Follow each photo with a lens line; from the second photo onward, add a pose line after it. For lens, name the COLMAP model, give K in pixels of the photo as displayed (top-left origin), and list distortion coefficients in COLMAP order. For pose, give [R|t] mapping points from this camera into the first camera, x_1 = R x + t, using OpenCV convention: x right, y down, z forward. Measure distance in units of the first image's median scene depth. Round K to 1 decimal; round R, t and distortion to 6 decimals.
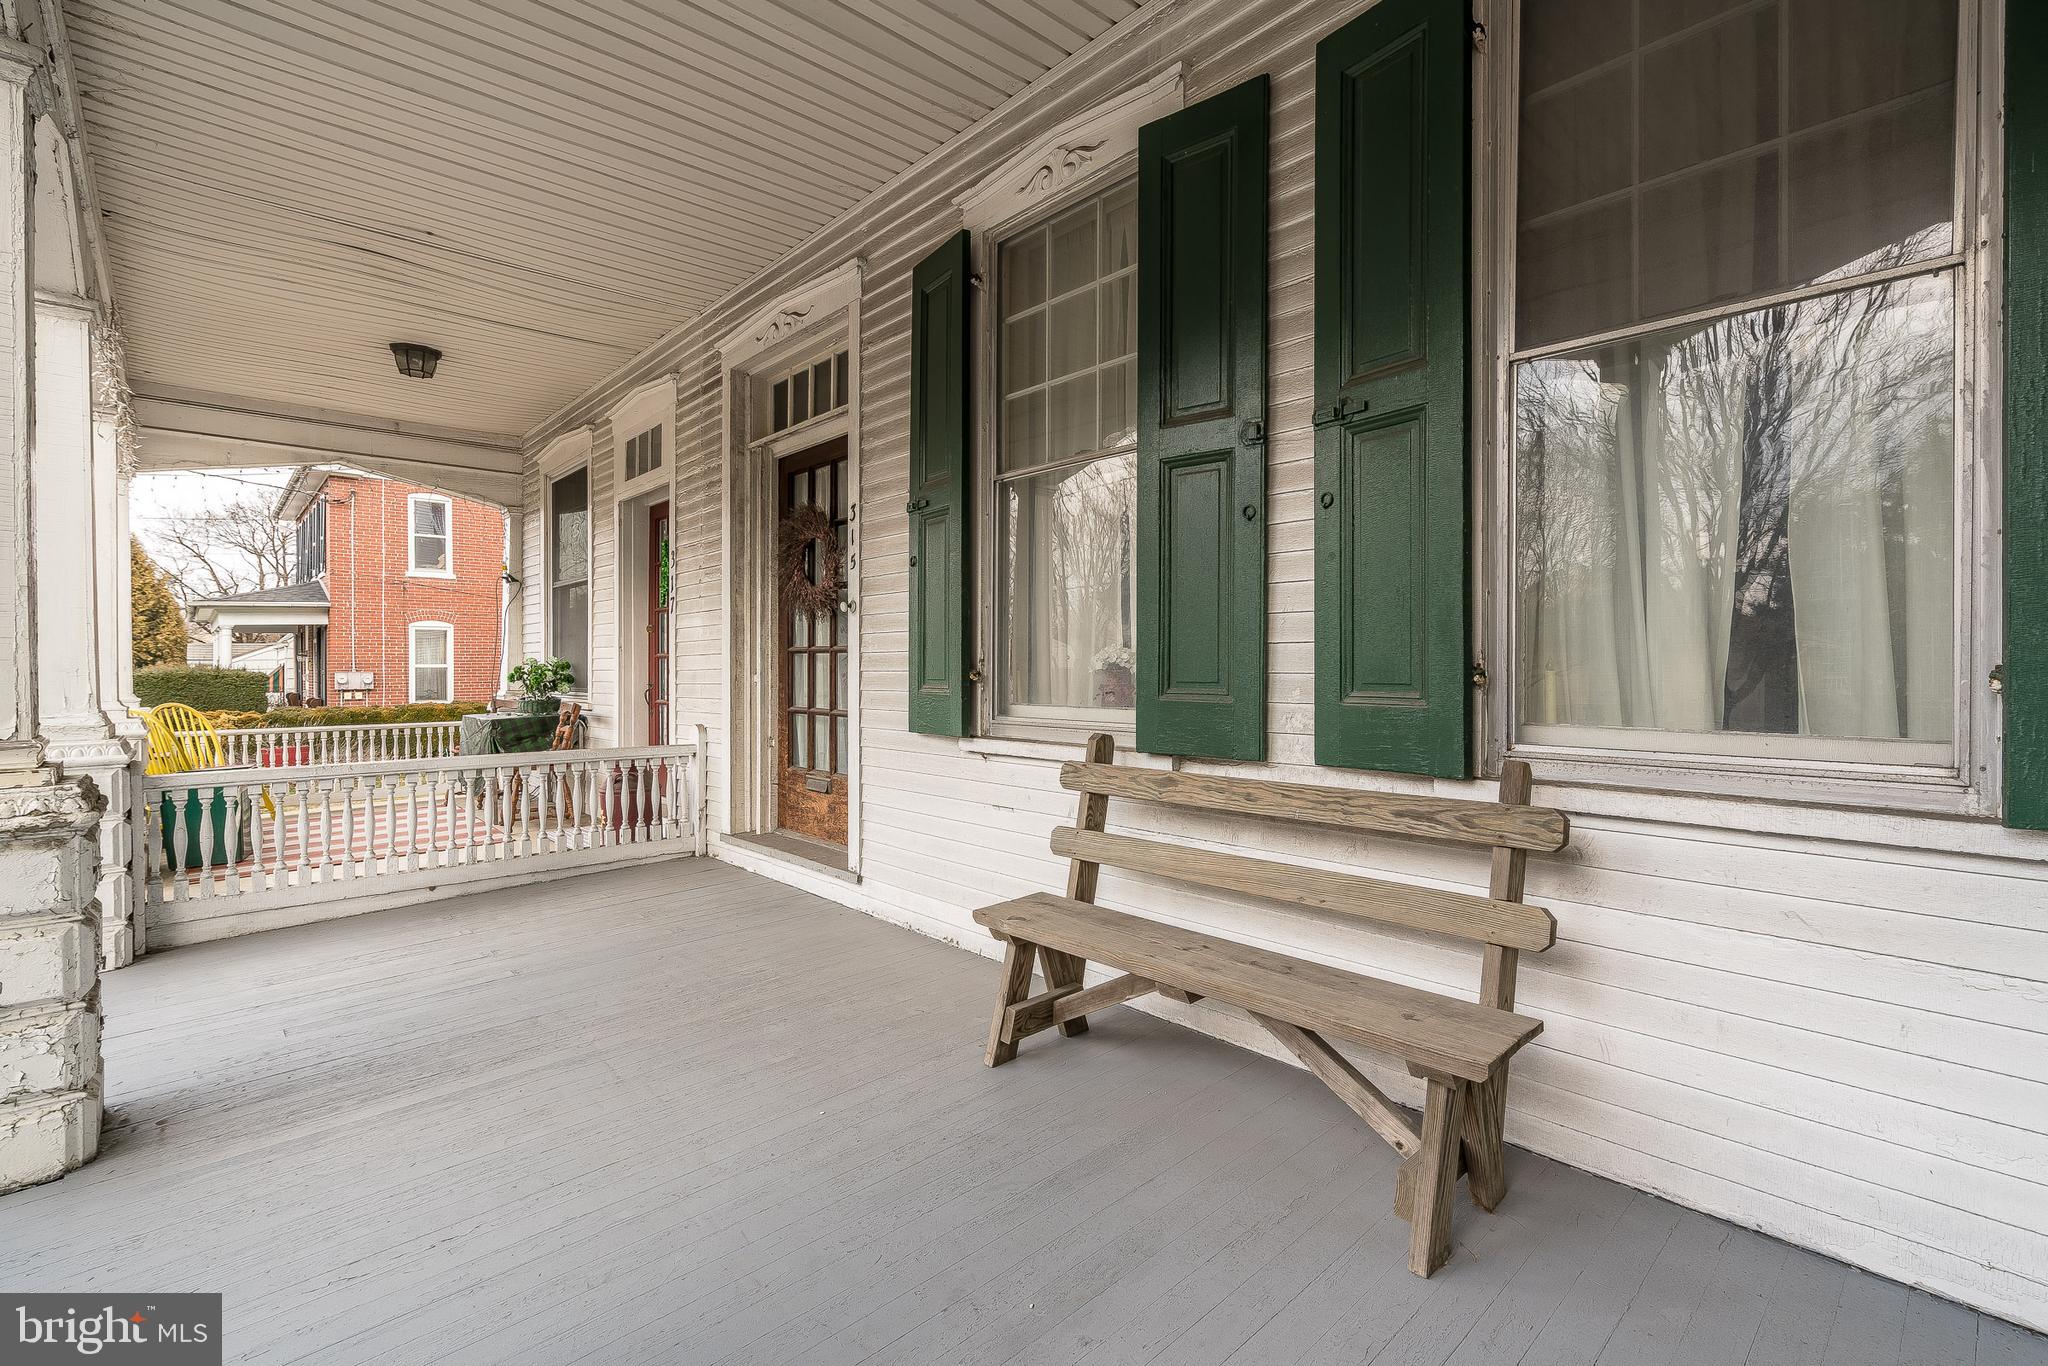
lens RADIAL K [[924.7, 0, 1024.9], [0, 924.7, 672.3], [0, 0, 1]] dist [0.001885, 0.000086]
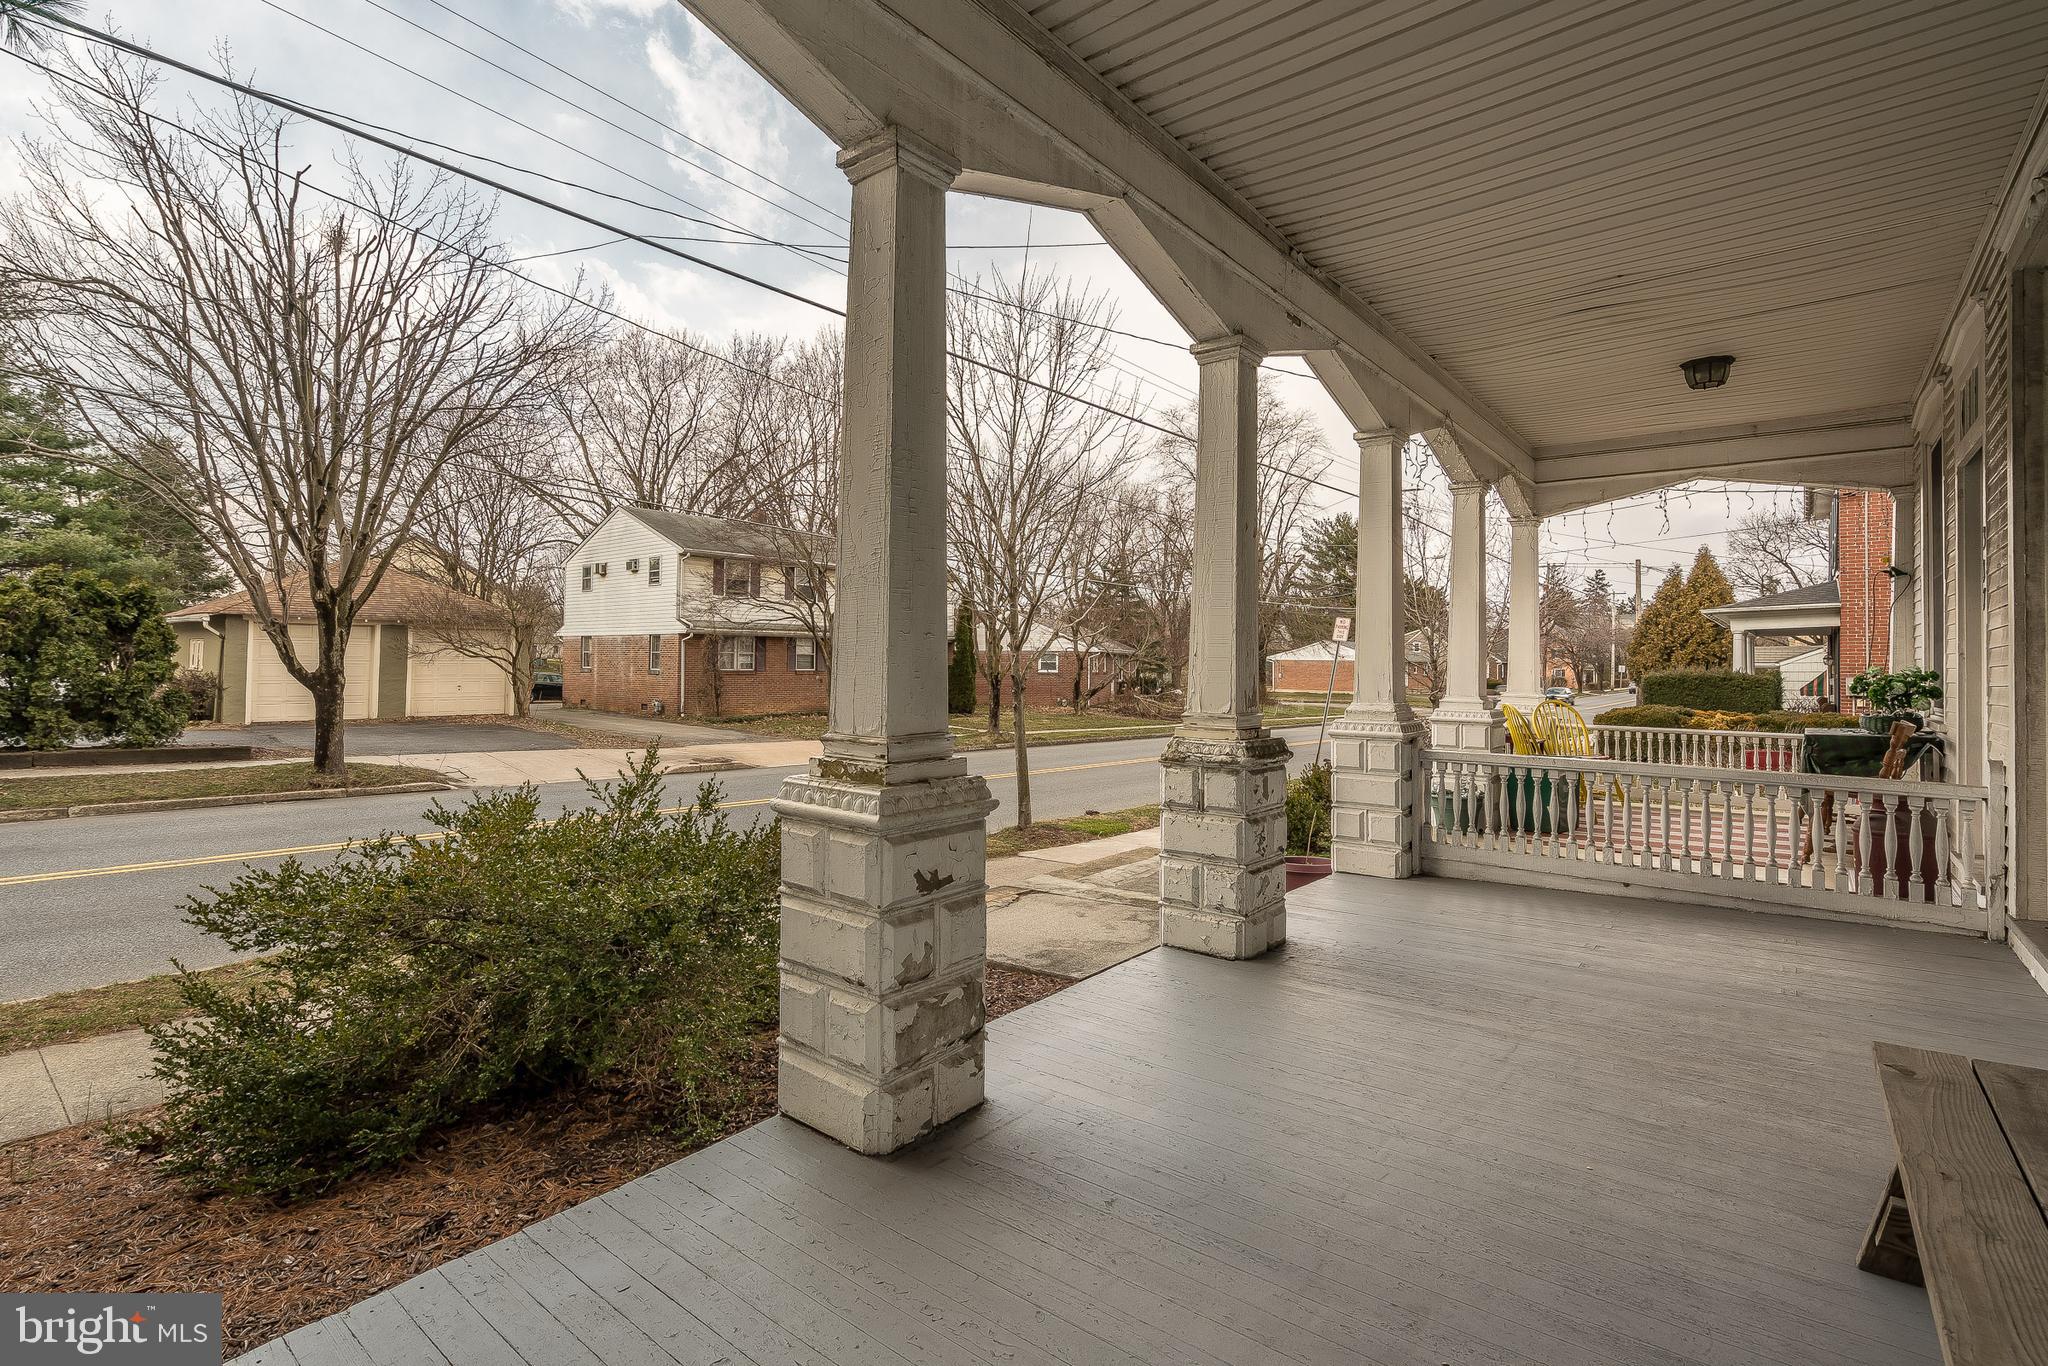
lens RADIAL K [[944.5, 0, 1025.1], [0, 944.5, 636.3], [0, 0, 1]] dist [0.001097, 0.000579]
pose [[0.157591, -0.021317, -0.987274, 0.237372], [-0.018738, 0.999522, -0.024572, -0.008203], [0.987327, 0.022371, 0.157117, 0.104645]]
